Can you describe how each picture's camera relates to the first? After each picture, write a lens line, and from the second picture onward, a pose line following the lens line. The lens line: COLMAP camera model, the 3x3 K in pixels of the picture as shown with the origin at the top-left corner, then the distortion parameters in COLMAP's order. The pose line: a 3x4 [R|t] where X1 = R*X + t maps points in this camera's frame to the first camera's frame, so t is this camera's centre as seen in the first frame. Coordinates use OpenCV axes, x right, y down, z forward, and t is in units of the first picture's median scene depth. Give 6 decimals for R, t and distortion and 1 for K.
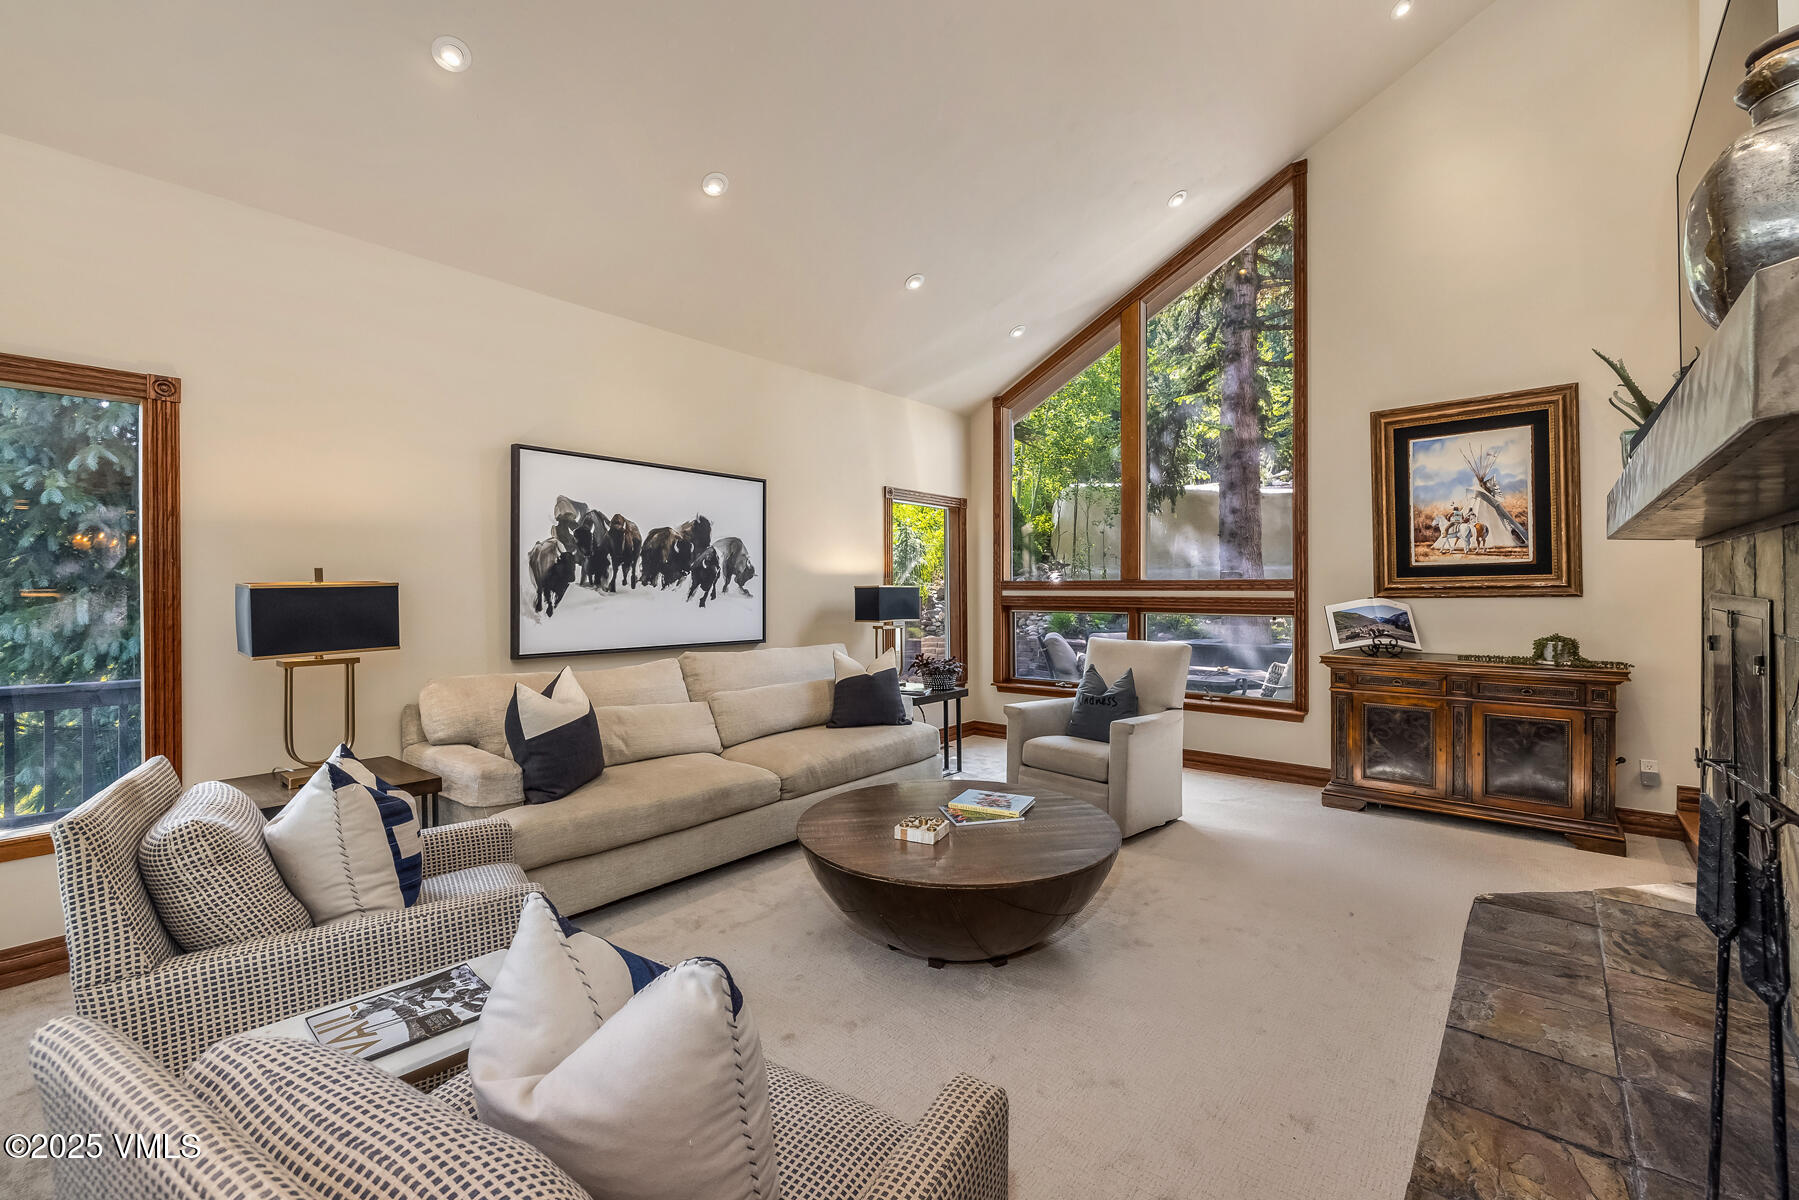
lens RADIAL K [[775.6, 0, 895.2], [0, 775.6, 588.1], [0, 0, 1]] dist [-0.001542, -0.000024]
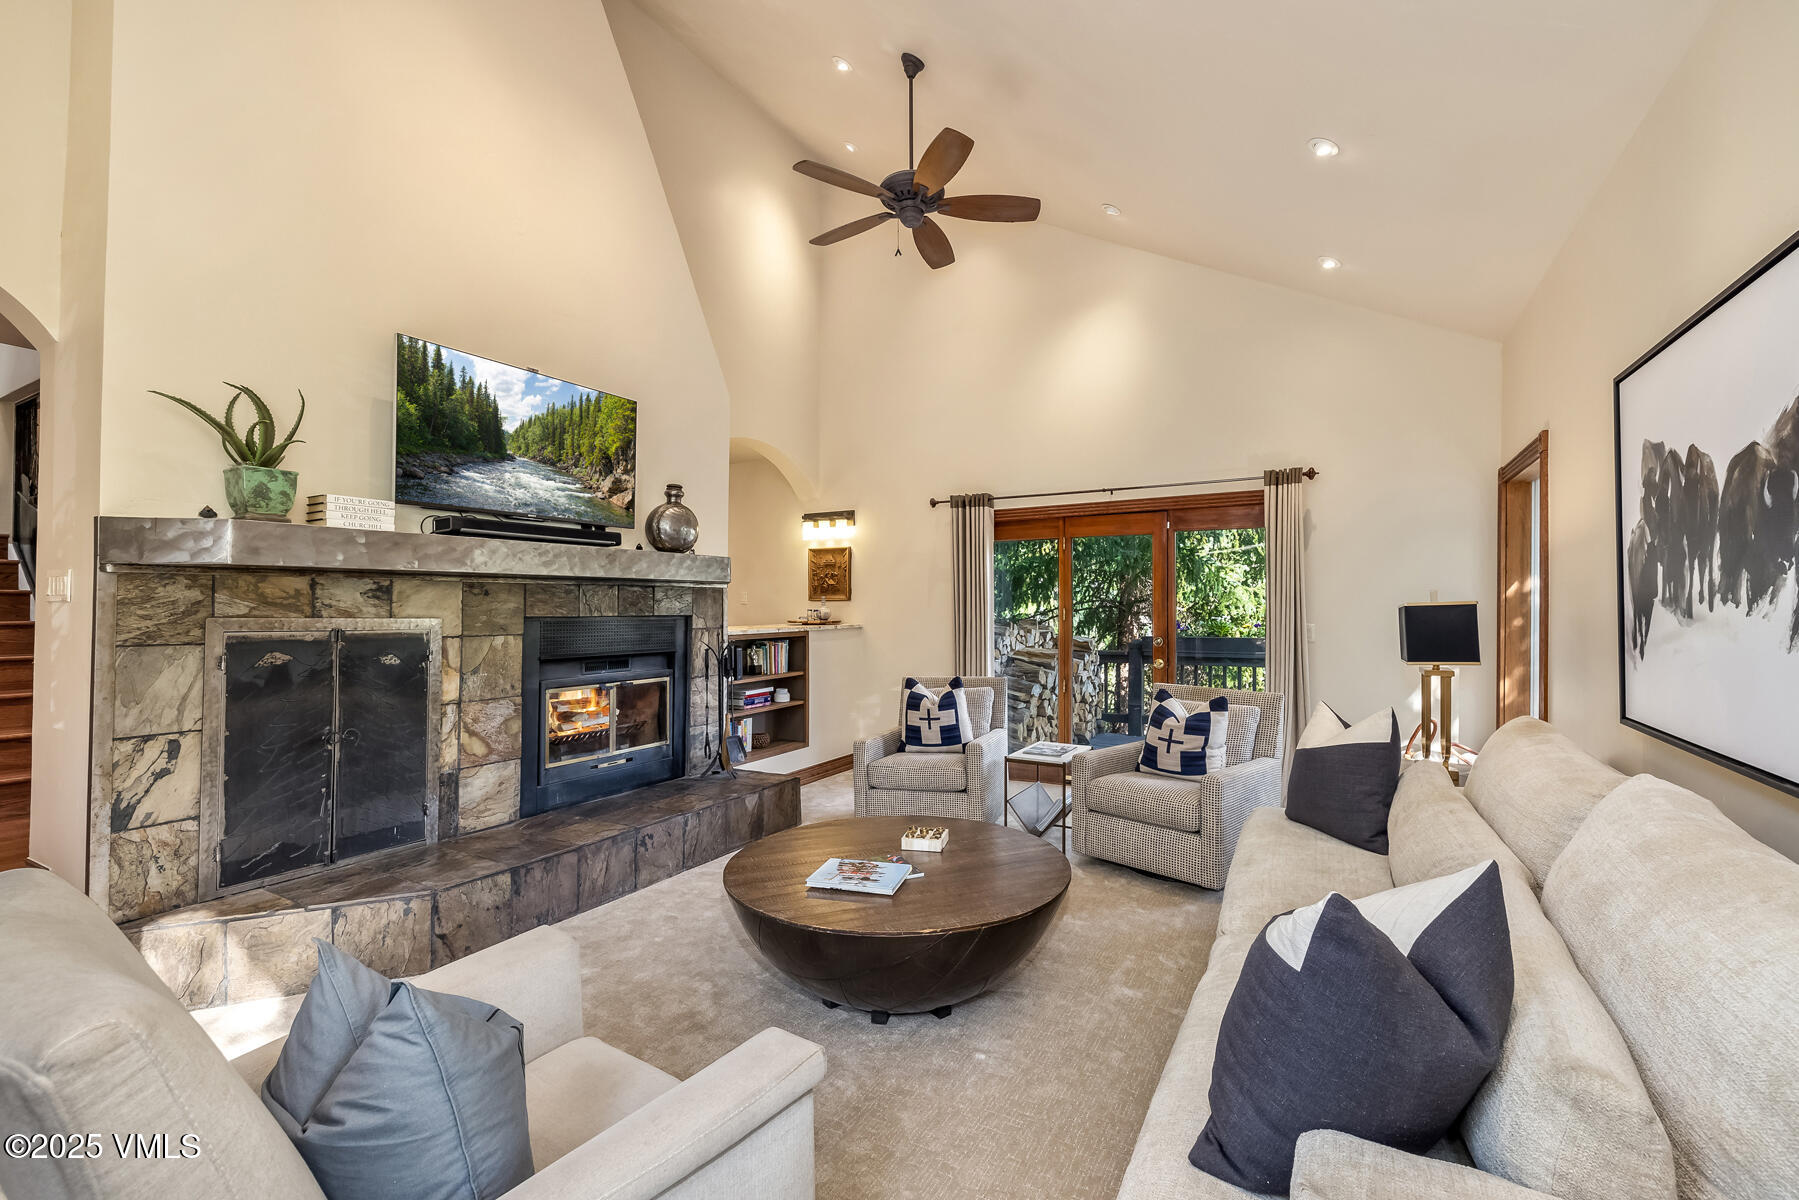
lens RADIAL K [[775.6, 0, 895.2], [0, 775.6, 588.1], [0, 0, 1]] dist [-0.001542, -0.000024]
pose [[-0.983252, -0.000082, -0.182250, 0.163432], [0.004283, 0.999713, -0.023557, -0.003702], [0.182200, -0.023943, -0.982970, 1.251851]]
